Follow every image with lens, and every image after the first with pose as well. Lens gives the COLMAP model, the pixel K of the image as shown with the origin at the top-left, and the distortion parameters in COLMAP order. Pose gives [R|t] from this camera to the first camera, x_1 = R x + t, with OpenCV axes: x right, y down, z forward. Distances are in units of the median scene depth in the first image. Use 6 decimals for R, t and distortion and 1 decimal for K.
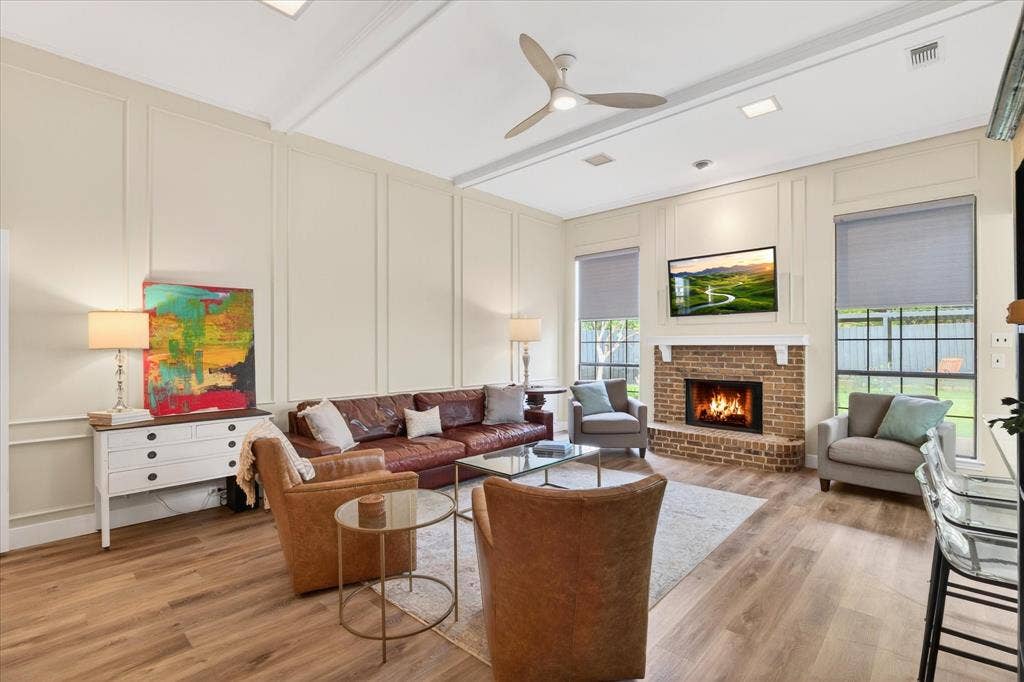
lens RADIAL K [[468.9, 0, 509.9], [0, 468.9, 346.6], [0, 0, 1]] dist [-0.011693, 0.000363]
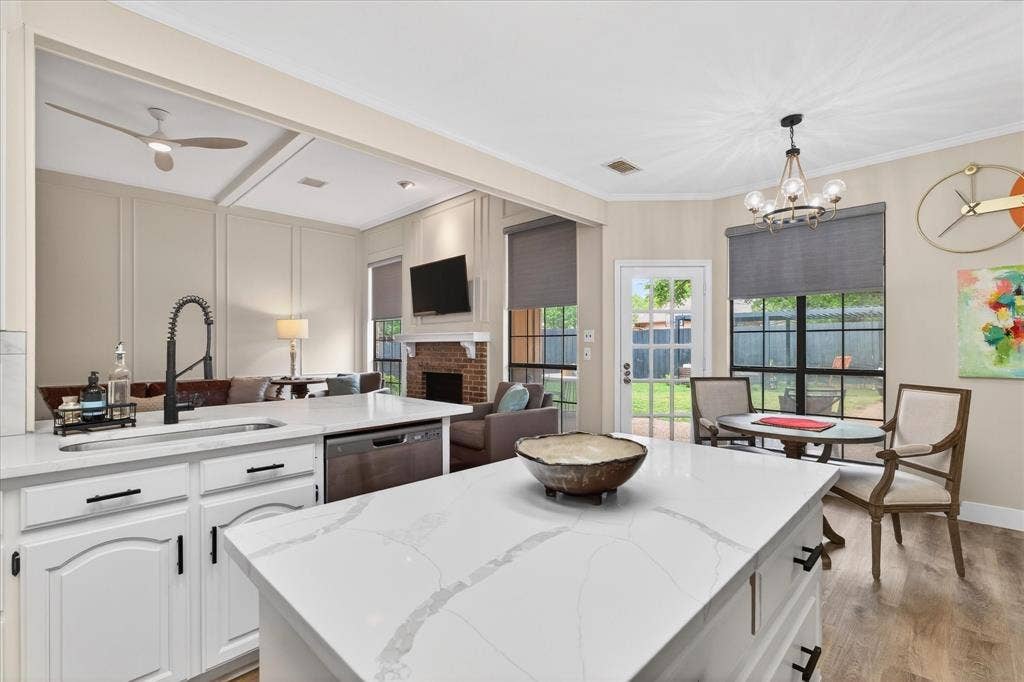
lens RADIAL K [[468.9, 0, 516.2], [0, 468.9, 347.3], [0, 0, 1]] dist [-0.011693, 0.000363]
pose [[0.999632, -0.003231, -0.026928, 0.686968], [0.003239, 0.999995, 0.000252, 0.010307], [0.026927, -0.000339, 0.999637, -0.135814]]
